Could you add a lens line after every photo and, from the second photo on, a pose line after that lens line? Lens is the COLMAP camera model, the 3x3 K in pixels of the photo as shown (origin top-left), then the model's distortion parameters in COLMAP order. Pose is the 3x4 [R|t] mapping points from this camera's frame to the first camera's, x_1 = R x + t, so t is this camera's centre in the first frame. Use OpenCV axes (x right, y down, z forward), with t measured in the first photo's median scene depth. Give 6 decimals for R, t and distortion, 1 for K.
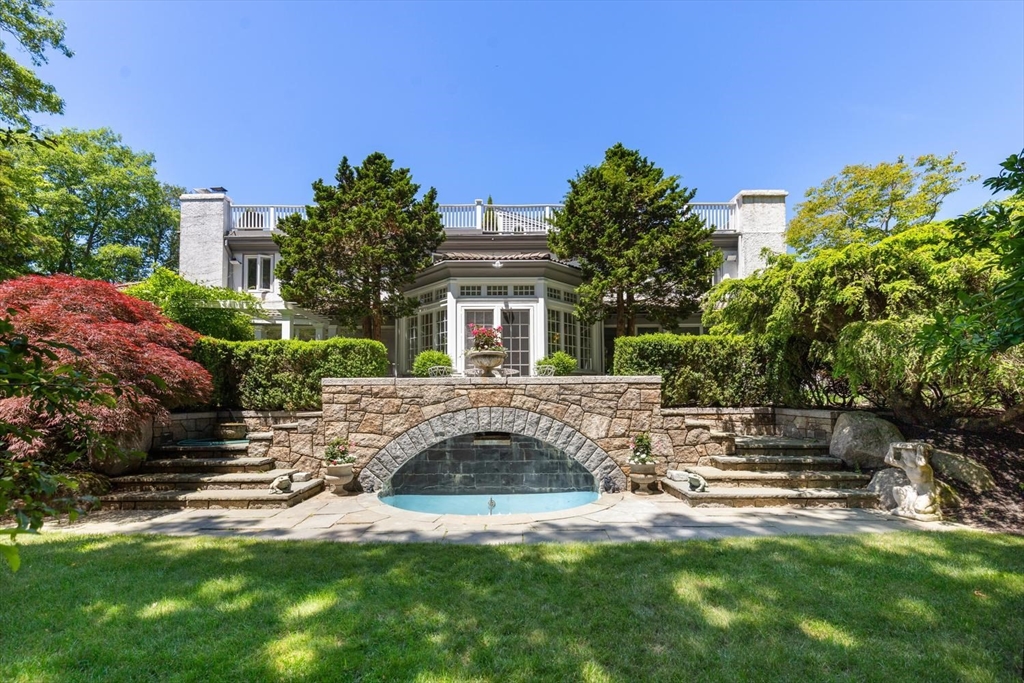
lens RADIAL K [[465.2, 0, 524.2], [0, 465.2, 375.2], [0, 0, 1]] dist [0.008088, -0.001738]
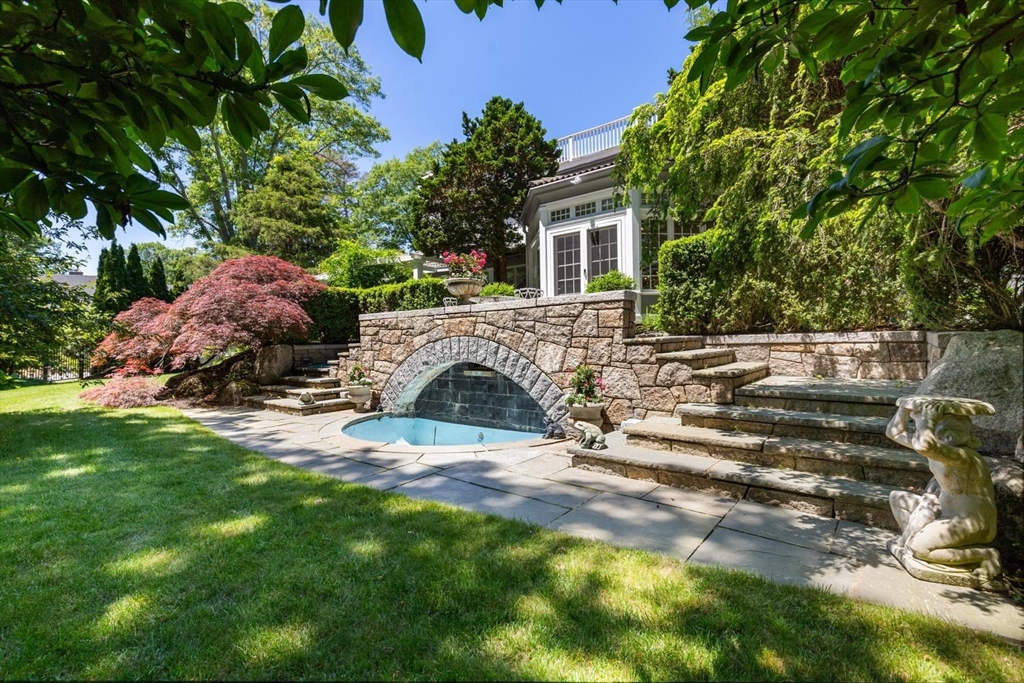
lens RADIAL K [[465.2, 0, 511.9], [0, 465.2, 341.1], [0, 0, 1]] dist [0.008088, -0.001738]
pose [[0.767814, -0.010236, -0.640591, 0.631023], [0.047187, 0.998060, 0.040611, 0.043807], [0.638932, -0.061409, 0.766808, 0.323734]]
